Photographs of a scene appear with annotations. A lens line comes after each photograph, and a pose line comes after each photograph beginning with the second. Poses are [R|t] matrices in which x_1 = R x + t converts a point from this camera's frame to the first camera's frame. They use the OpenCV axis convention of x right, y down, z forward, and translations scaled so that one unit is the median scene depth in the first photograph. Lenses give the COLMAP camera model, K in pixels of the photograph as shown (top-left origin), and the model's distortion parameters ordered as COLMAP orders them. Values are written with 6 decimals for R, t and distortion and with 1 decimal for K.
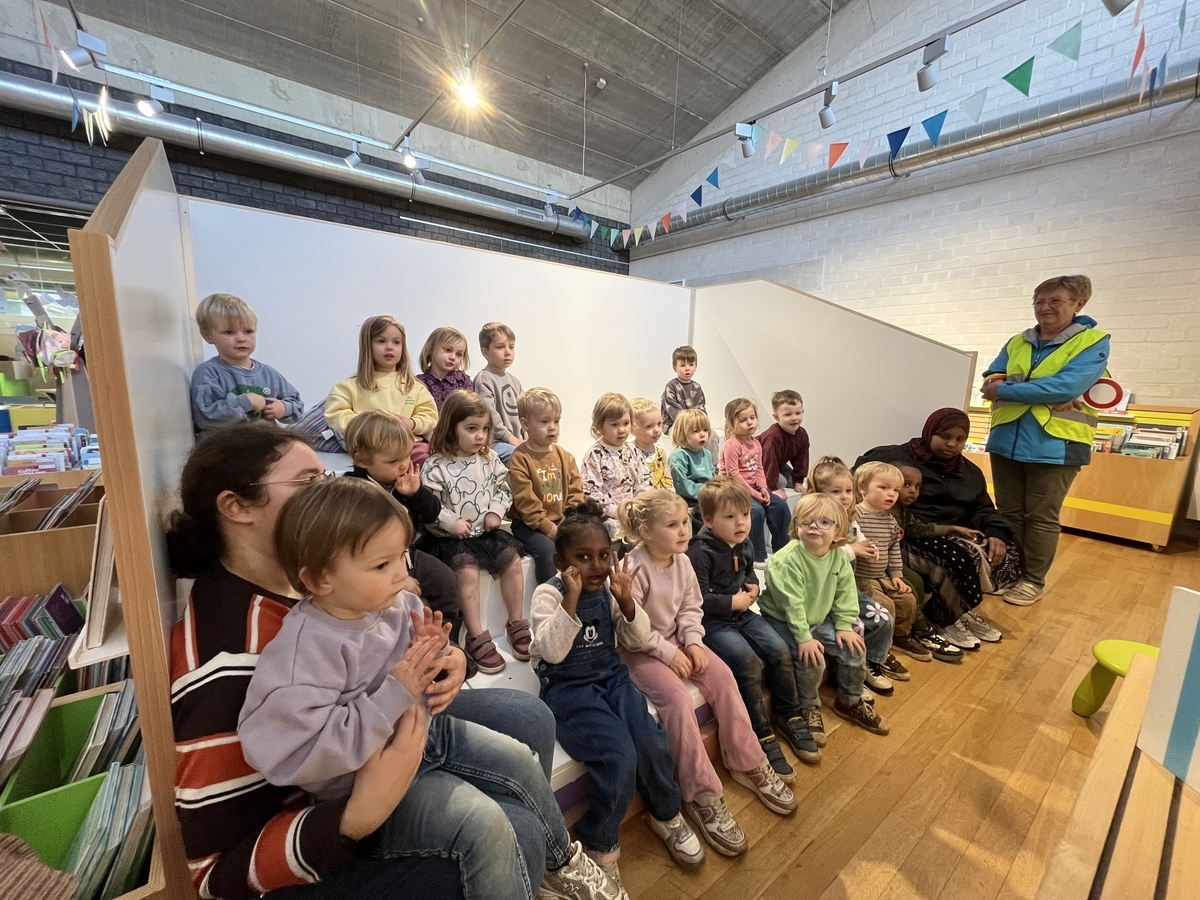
lens RADIAL K [[484.7, 0, 600.0], [0, 484.7, 450.0], [0, 0, 1]] dist [-0.000496, -0.000085]
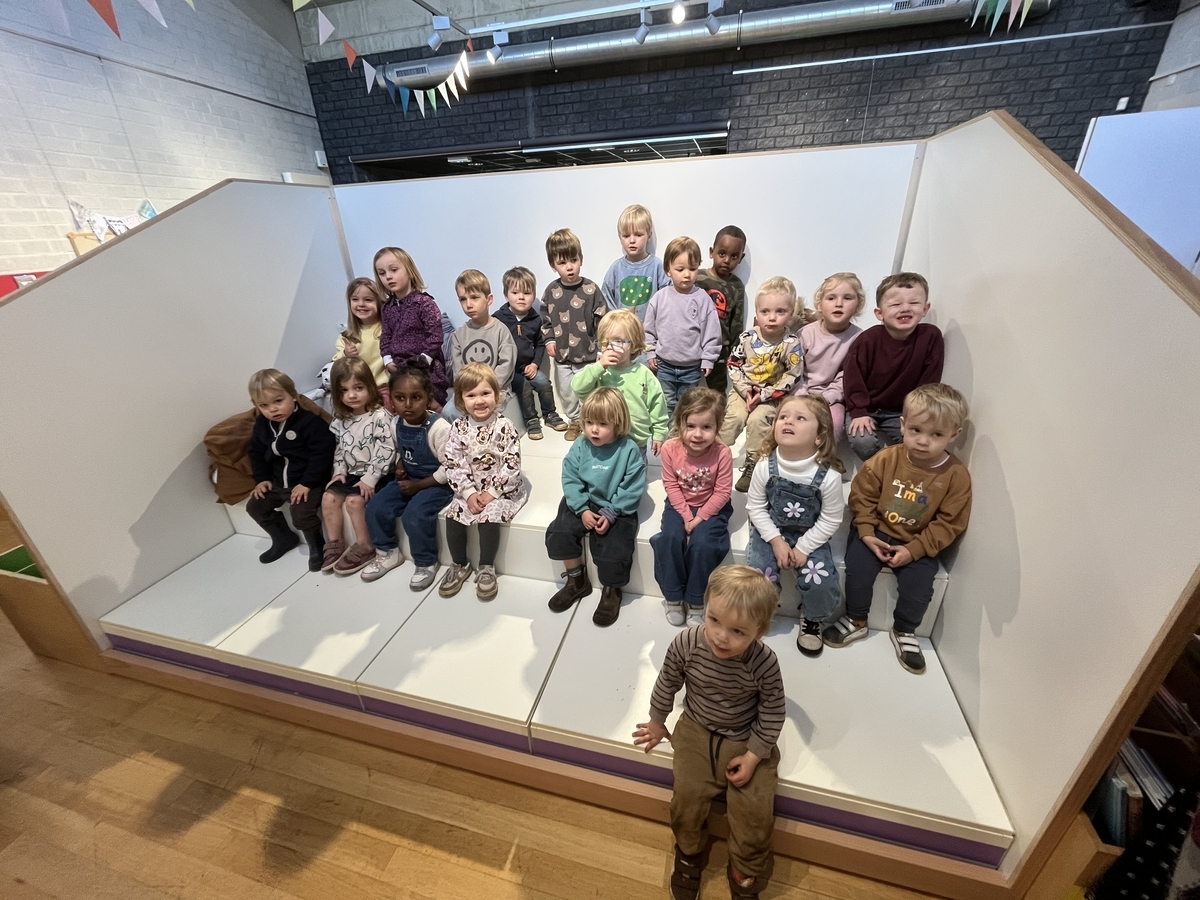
lens RADIAL K [[484.7, 0, 600.0], [0, 484.7, 450.0], [0, 0, 1]] dist [-0.000496, -0.000085]
pose [[0.611291, 0.284388, -0.738544, 0.480922], [-0.076654, 0.950093, 0.302403, -0.140900], [0.787685, -0.128244, 0.602582, 0.347163]]
